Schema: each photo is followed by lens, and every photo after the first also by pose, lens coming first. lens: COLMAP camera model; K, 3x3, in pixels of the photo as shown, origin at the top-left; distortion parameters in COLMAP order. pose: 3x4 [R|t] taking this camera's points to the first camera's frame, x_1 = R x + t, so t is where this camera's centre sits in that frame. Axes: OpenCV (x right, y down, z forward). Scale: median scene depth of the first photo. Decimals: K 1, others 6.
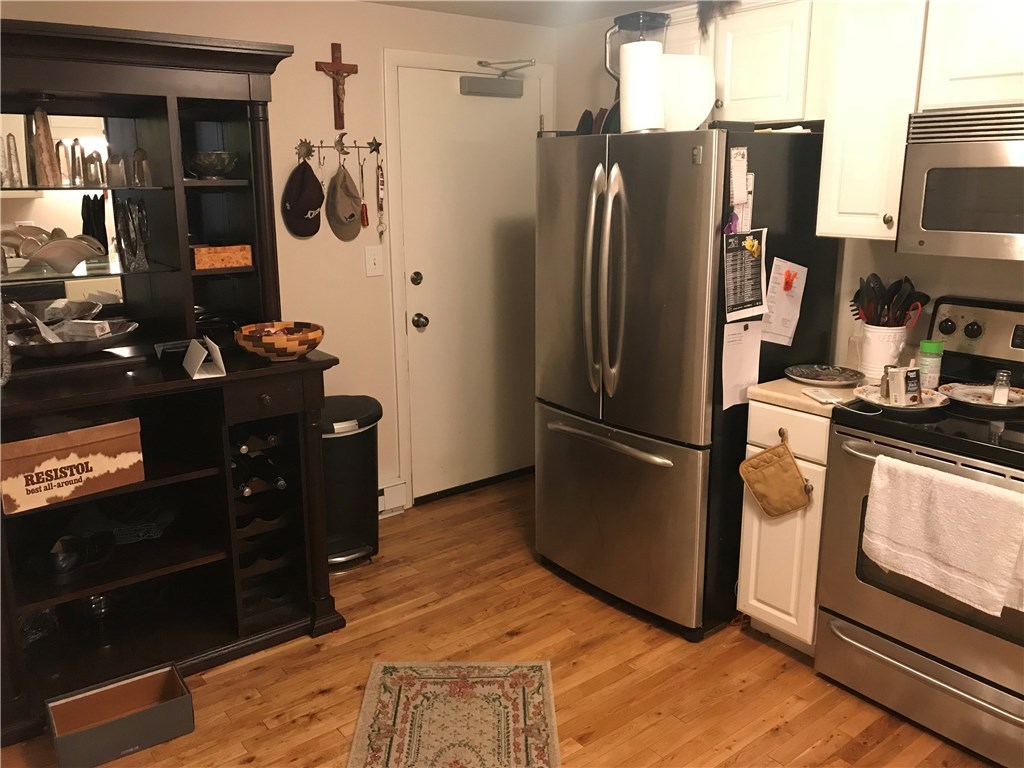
lens RADIAL K [[851.9, 0, 562.6], [0, 851.9, 379.6], [0, 0, 1]] dist [0.079229, -0.081152]
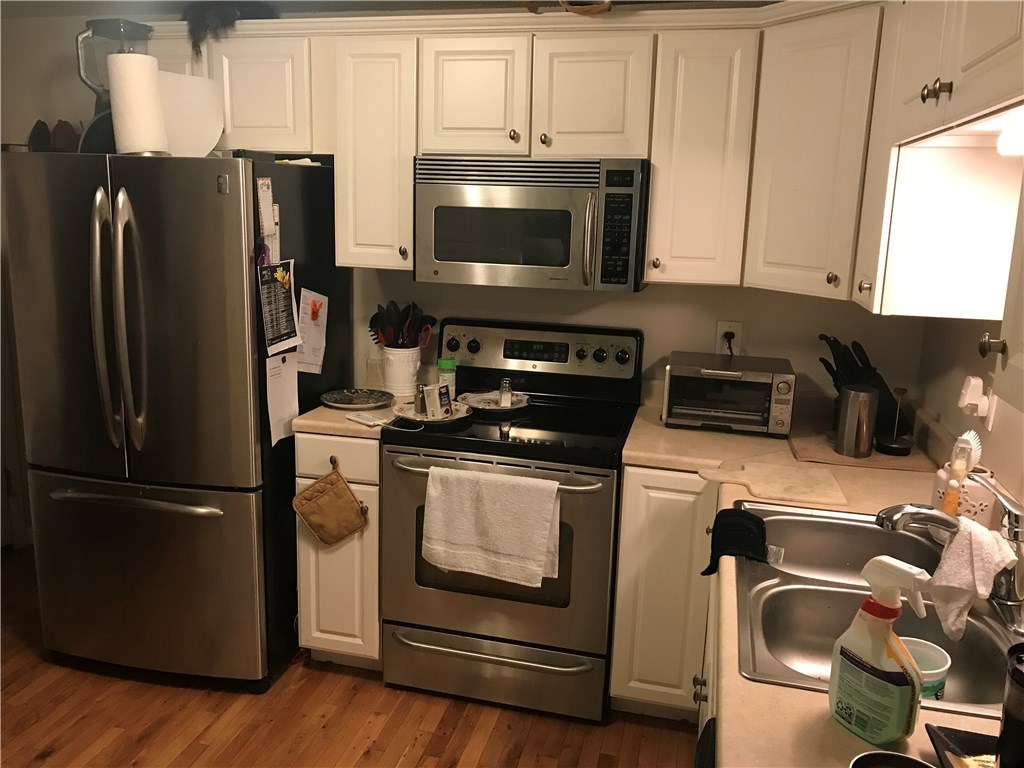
lens RADIAL K [[840.0, 0, 514.7], [0, 840.0, 382.8], [0, 0, 1]] dist [0.091066, -0.090380]
pose [[0.810761, -0.101032, 0.576593, -0.134371], [0.109894, 0.993750, 0.019603, -0.024667], [-0.574970, 0.047471, 0.816796, 0.054707]]
